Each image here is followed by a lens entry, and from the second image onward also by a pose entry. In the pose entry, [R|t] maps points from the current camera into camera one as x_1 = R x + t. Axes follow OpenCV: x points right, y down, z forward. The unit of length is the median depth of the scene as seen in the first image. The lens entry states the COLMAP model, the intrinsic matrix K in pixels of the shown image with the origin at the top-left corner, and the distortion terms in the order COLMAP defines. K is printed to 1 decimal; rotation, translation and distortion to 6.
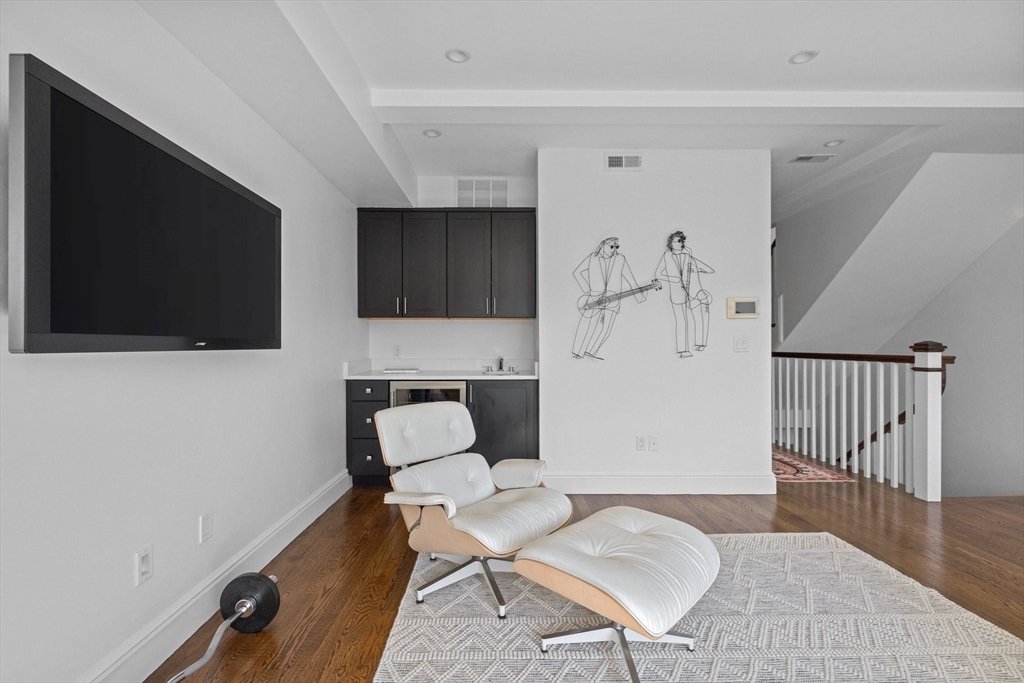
lens RADIAL K [[441.3, 0, 512.0], [0, 441.3, 341.5], [0, 0, 1]] dist [-0.000348, -0.000010]
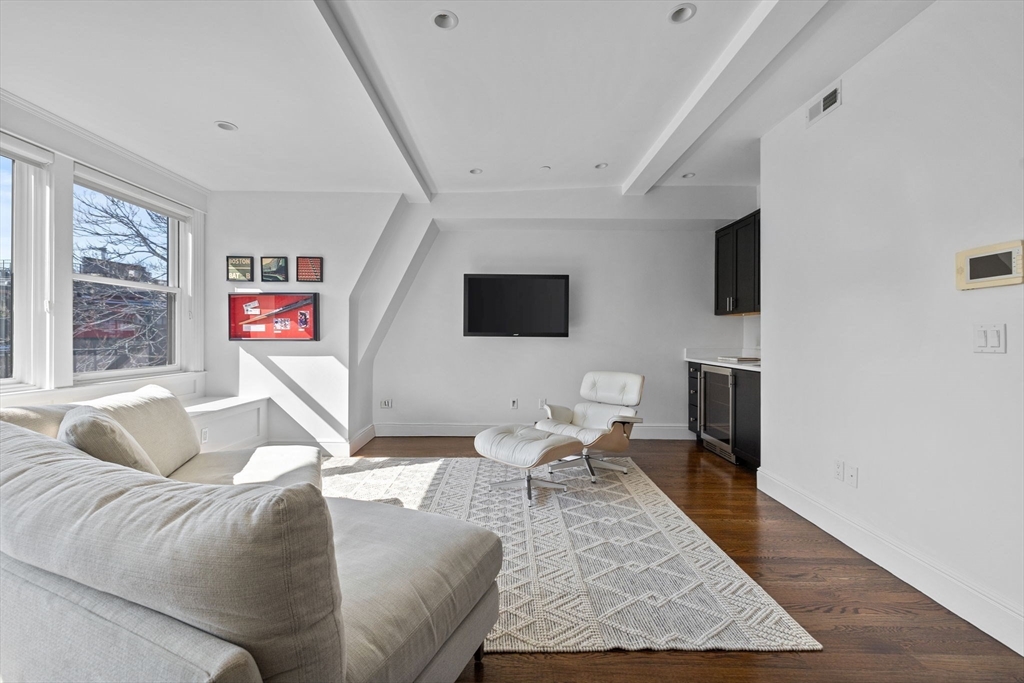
lens RADIAL K [[434.6, 0, 512.0], [0, 434.6, 341.5], [0, 0, 1]] dist [0.001098, 0.000332]
pose [[-0.008213, 0.011929, -0.999895, 1.325238], [-0.007072, 0.999903, 0.011987, 0.009666], [0.999941, 0.007169, -0.008127, 0.581716]]
